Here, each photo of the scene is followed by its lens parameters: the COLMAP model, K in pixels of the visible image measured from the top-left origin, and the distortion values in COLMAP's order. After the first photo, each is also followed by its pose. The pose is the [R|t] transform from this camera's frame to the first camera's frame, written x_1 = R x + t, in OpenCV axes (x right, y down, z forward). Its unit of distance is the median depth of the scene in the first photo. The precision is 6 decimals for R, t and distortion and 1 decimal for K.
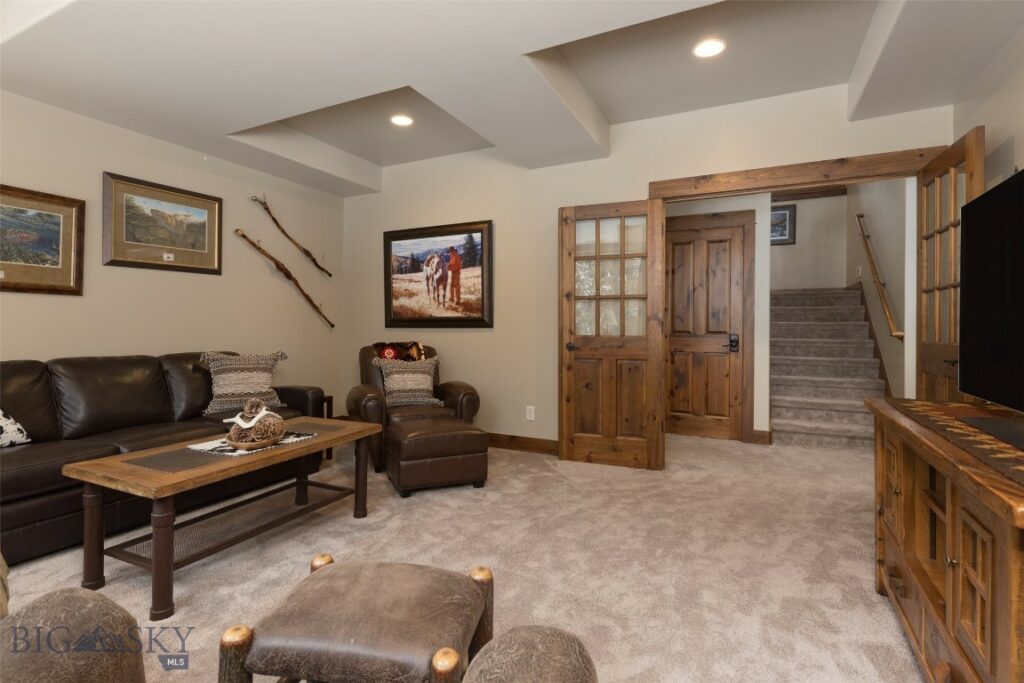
lens RADIAL K [[475.7, 0, 507.5], [0, 475.7, 334.8], [0, 0, 1]] dist [0.009166, -0.001378]
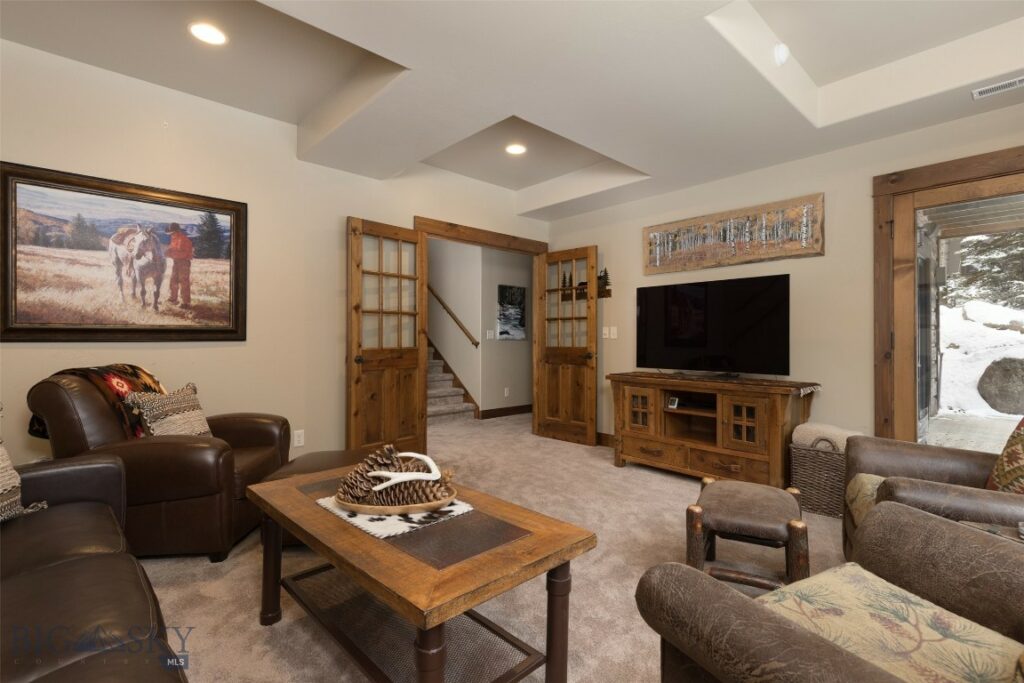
lens RADIAL K [[475.7, 0, 506.1], [0, 475.7, 337.2], [0, 0, 1]] dist [0.009166, -0.001378]
pose [[0.365451, -0.003591, 0.930824, -0.587691], [0.010627, 0.999943, -0.000314, -0.015770], [-0.930770, 0.010006, 0.365468, 0.305527]]
